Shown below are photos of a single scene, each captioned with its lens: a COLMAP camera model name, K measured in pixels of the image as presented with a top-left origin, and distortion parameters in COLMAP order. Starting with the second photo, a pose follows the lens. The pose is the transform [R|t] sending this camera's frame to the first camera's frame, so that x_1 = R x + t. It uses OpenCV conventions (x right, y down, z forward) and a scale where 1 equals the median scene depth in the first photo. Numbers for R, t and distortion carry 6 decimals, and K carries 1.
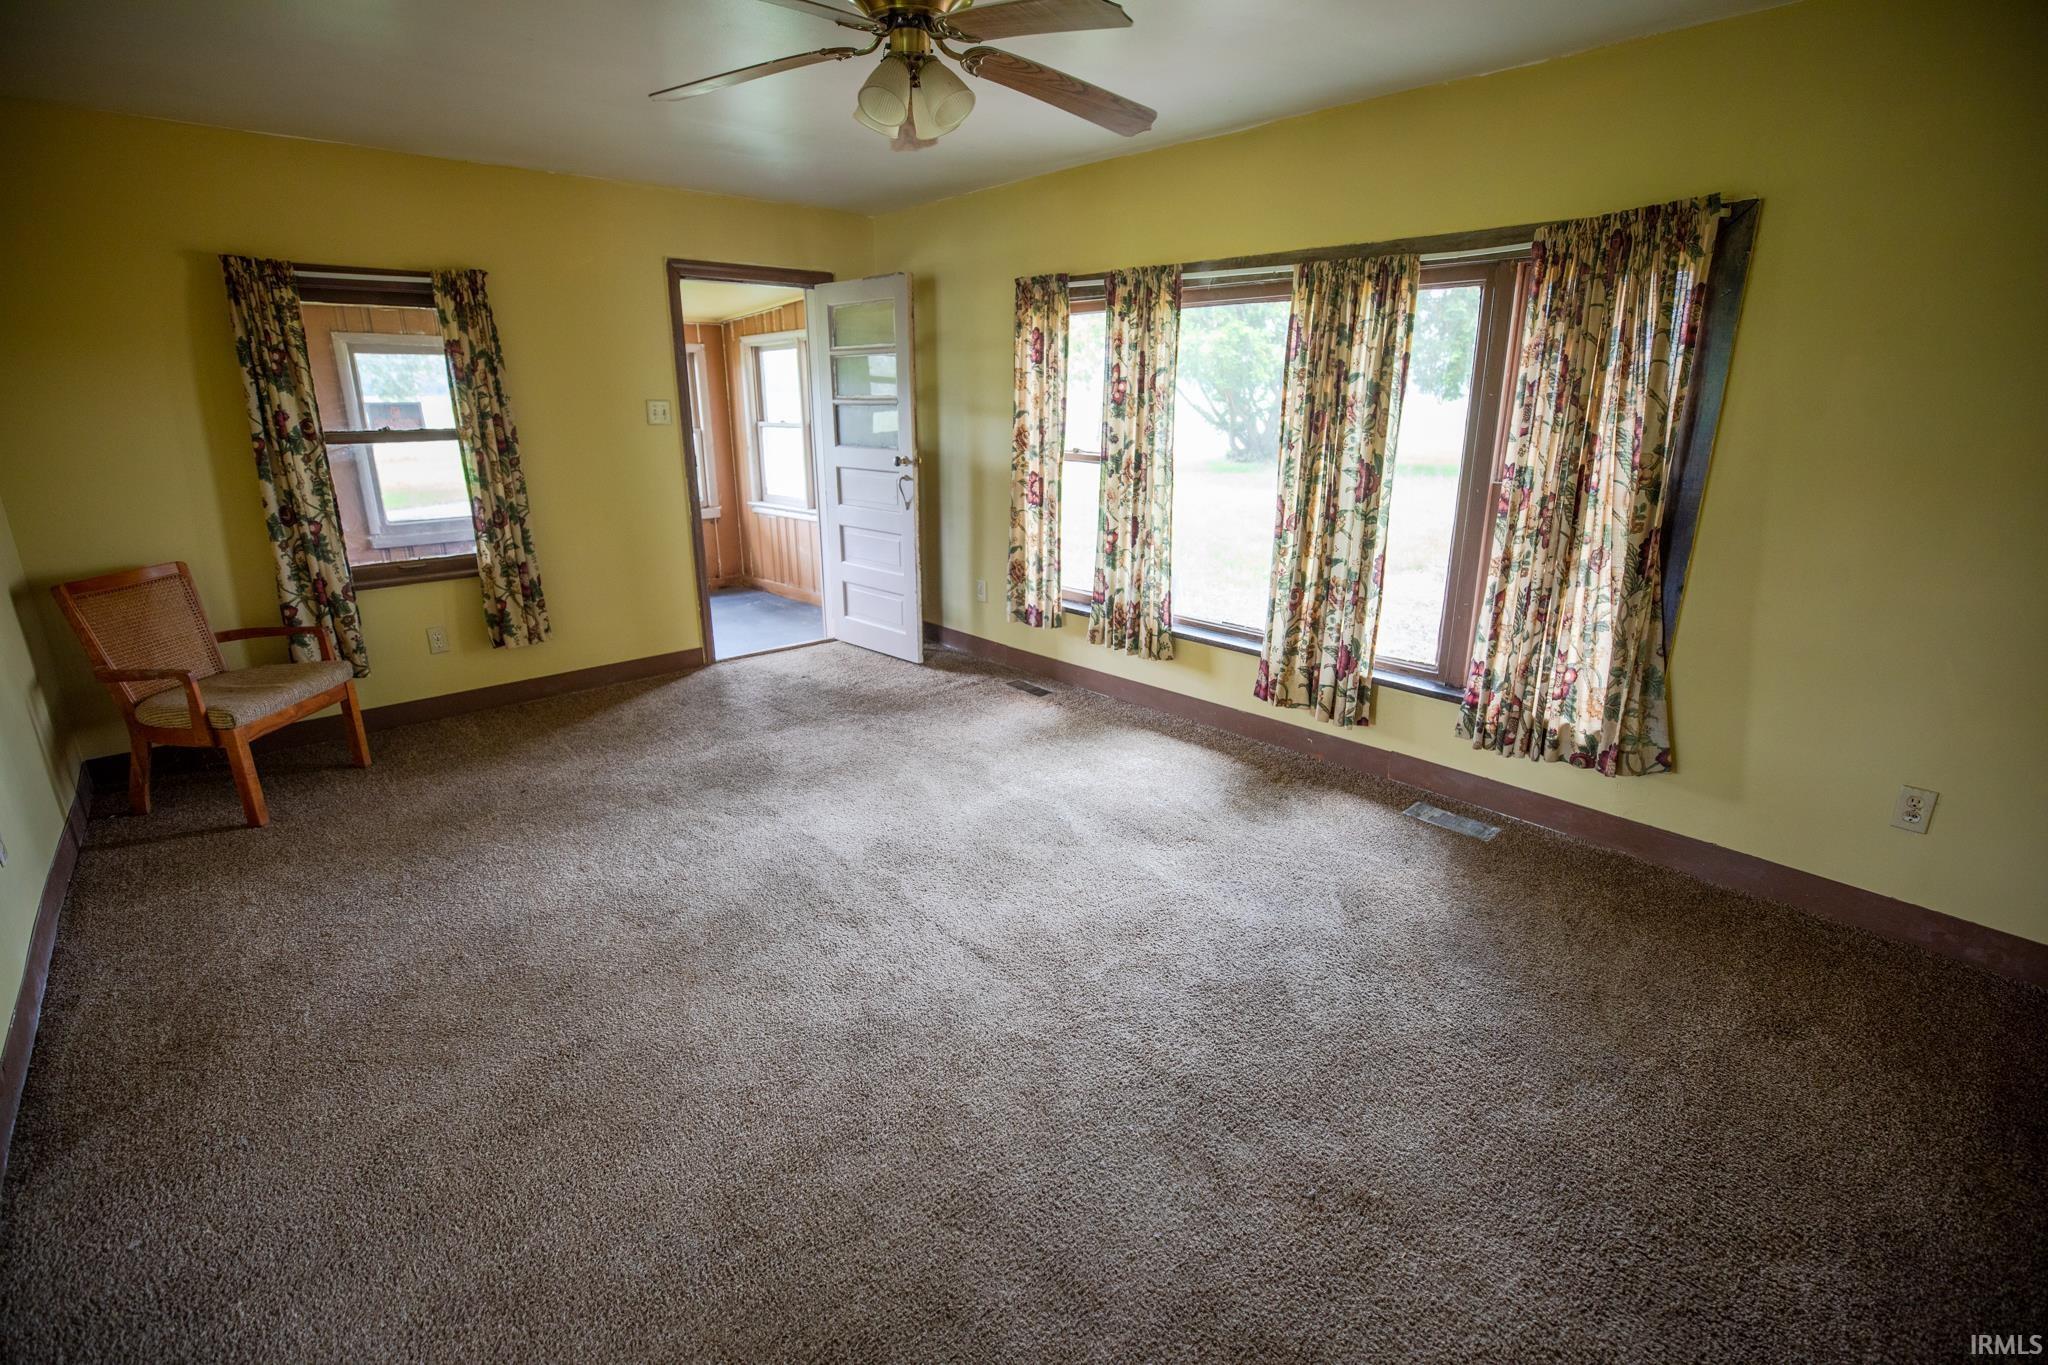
lens RADIAL K [[939.2, 0, 1020.9], [0, 939.2, 687.0], [0, 0, 1]] dist [-0.021363, 0.000820]
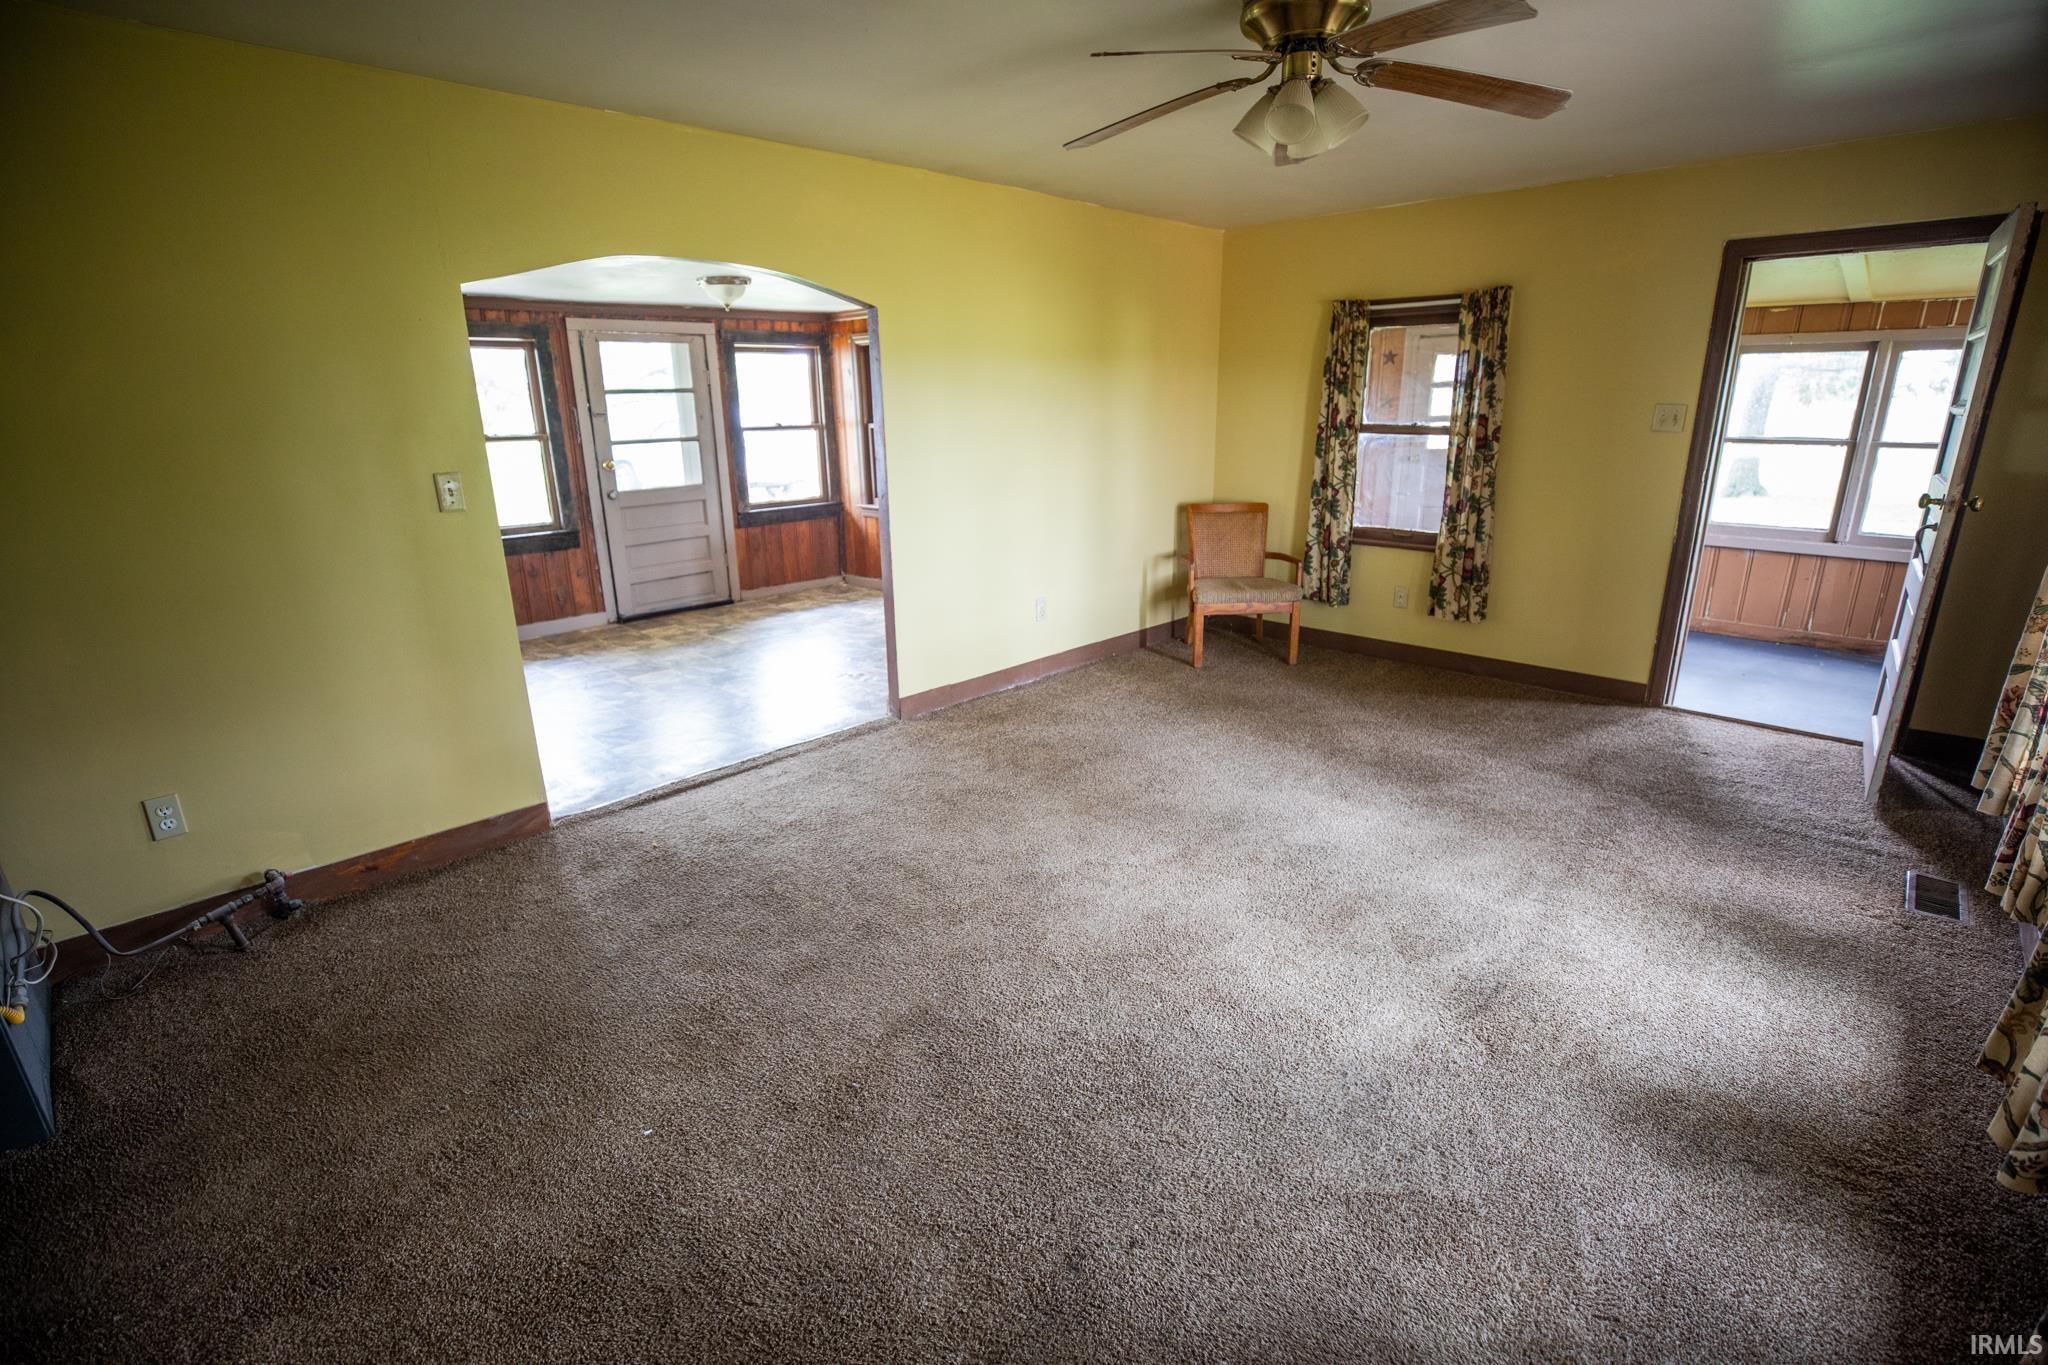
lens RADIAL K [[939.2, 0, 1026.8], [0, 939.2, 685.3], [0, 0, 1]] dist [-0.021363, 0.000820]
pose [[0.068810, 0.289715, -0.954636, 0.589376], [-0.288122, 0.921899, 0.259012, -0.129726], [0.955118, 0.257230, 0.146909, 0.408623]]
